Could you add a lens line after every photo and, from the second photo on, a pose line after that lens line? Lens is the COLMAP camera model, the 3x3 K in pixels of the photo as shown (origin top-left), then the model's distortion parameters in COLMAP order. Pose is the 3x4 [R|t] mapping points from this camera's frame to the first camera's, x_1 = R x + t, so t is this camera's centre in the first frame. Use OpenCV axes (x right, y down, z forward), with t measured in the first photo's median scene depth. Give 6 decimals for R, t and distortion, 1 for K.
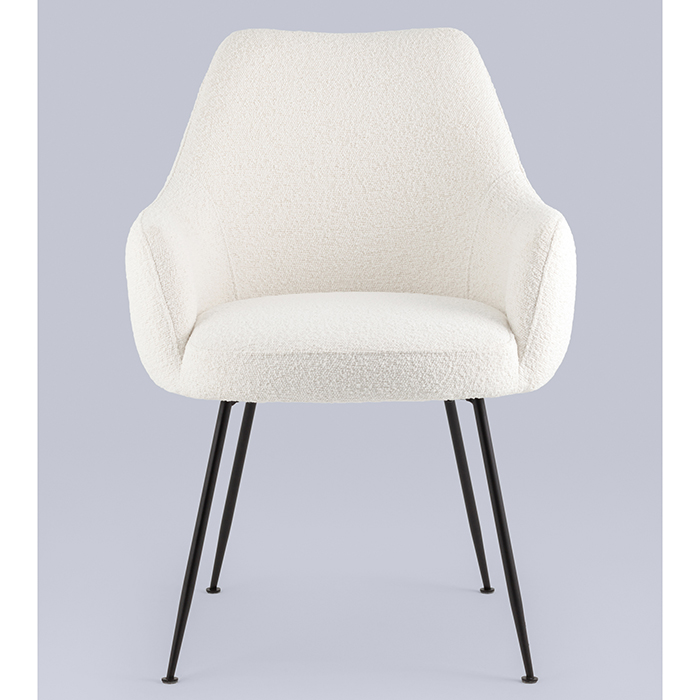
lens RADIAL K [[3139.8, 0, 350.0], [0, 3139.8, 392.8], [0, 0, 1]] dist [-0.013812, 1.281099]
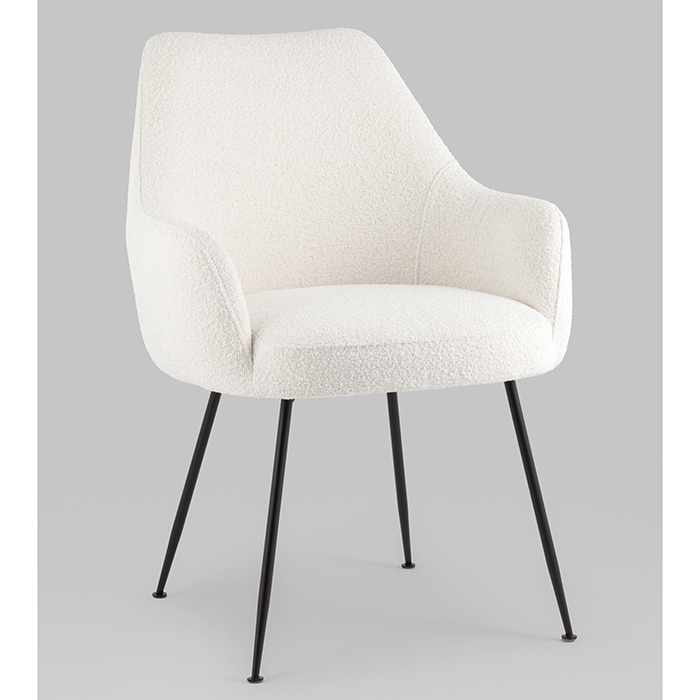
lens RADIAL K [[3139.8, 0, 350.0], [0, 3139.8, 392.8], [0, 0, 1]] dist [-0.013812, 1.281099]
pose [[0.866590, -0.077402, 0.492982, -0.493224], [0.078984, 0.996720, 0.017650, -0.014718], [-0.492731, 0.023642, 0.869861, 0.103999]]
